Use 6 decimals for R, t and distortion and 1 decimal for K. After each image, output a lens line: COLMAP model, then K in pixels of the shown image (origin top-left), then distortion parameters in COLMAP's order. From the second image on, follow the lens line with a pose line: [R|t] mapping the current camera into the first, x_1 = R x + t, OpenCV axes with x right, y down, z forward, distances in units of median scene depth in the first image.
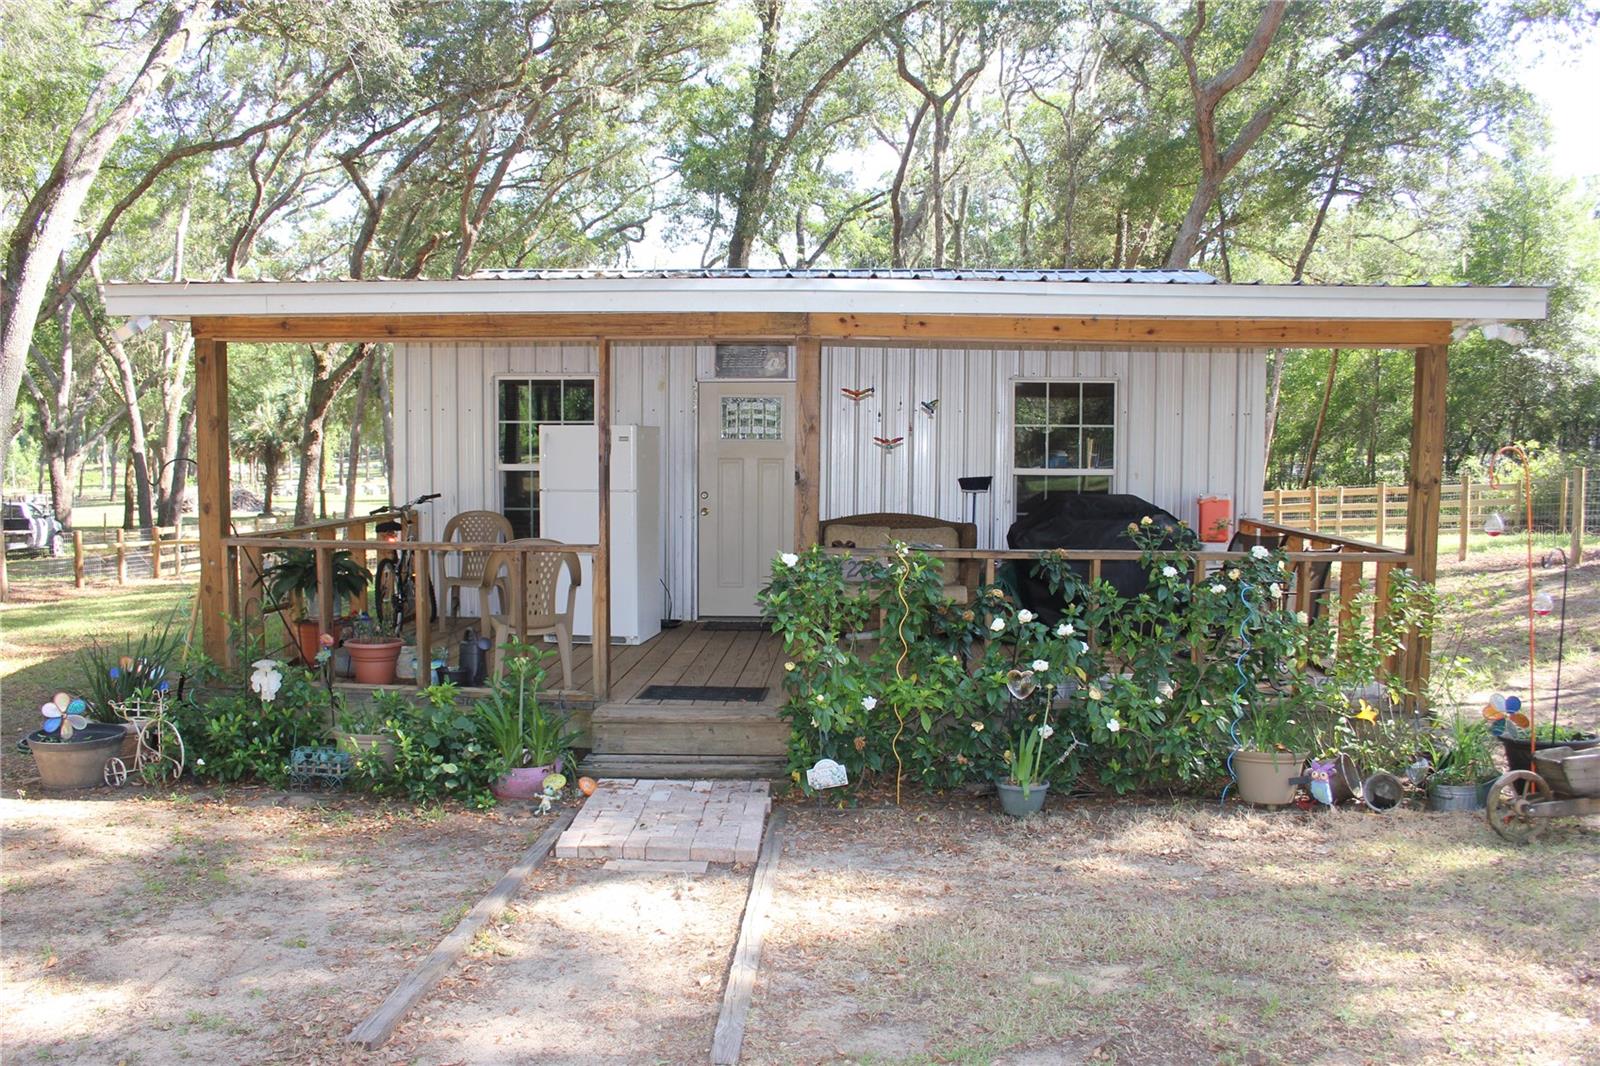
lens RADIAL K [[1333.0, 0, 786.0], [0, 1333.0, 532.0], [0, 0, 1]] dist [-0.153753, 0.132050]
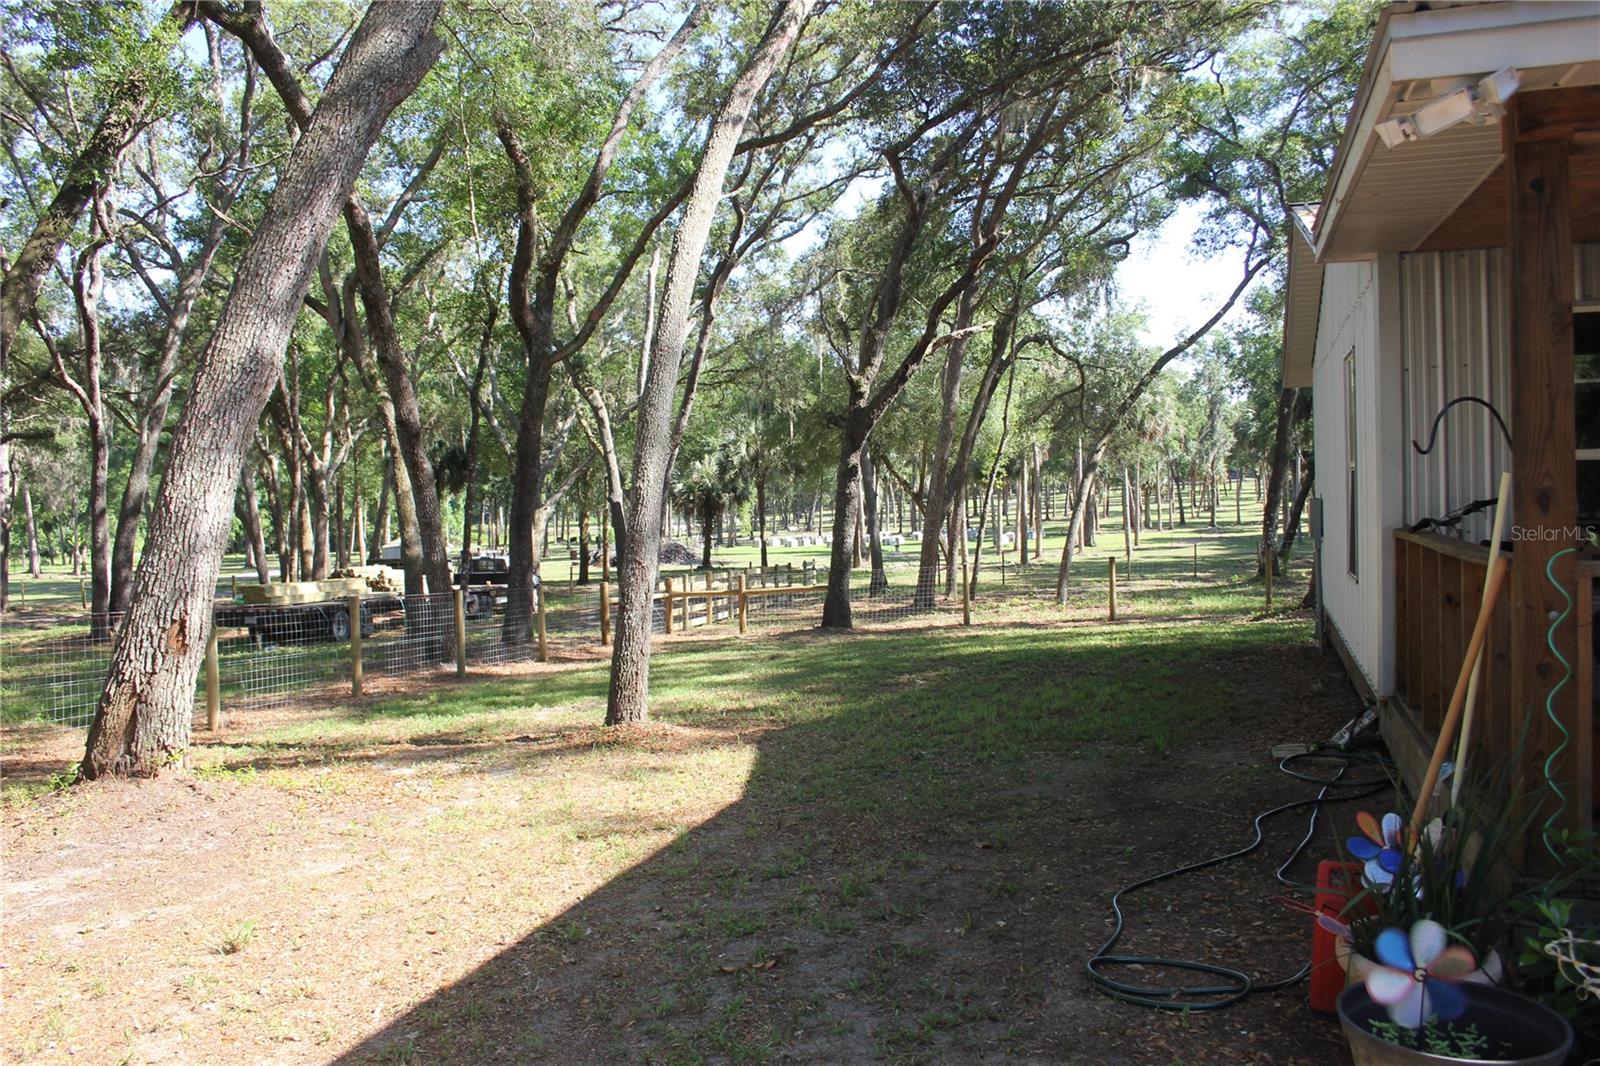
lens RADIAL K [[1333.0, 0, 786.0], [0, 1333.0, 532.0], [0, 0, 1]] dist [-0.153753, 0.132050]
pose [[0.960176, -0.024457, -0.278324, -0.105245], [0.013975, 0.999119, -0.039580, 0.001674], [0.279047, 0.034114, 0.959671, 0.085326]]
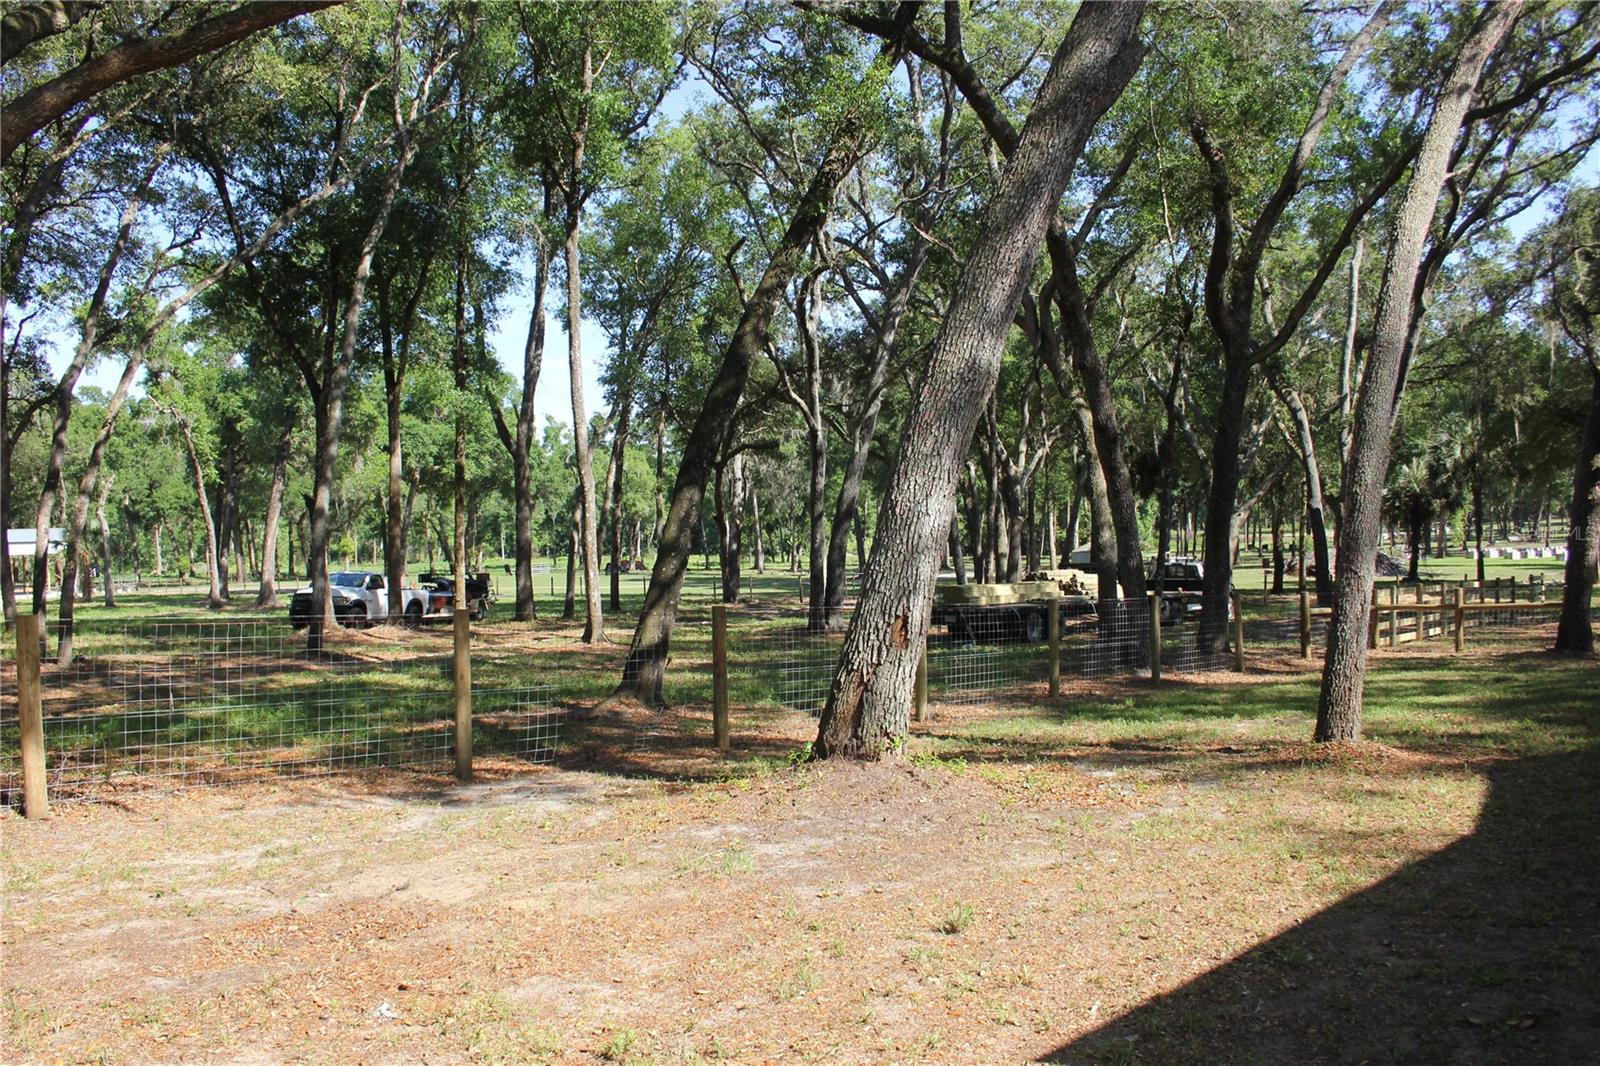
lens RADIAL K [[1333.0, 0, 786.0], [0, 1333.0, 532.0], [0, 0, 1]] dist [-0.153753, 0.132050]
pose [[0.703106, -0.015613, -0.710914, -0.108499], [-0.020320, 0.998909, -0.042035, 0.001811], [0.710795, 0.044001, 0.702022, 0.083626]]
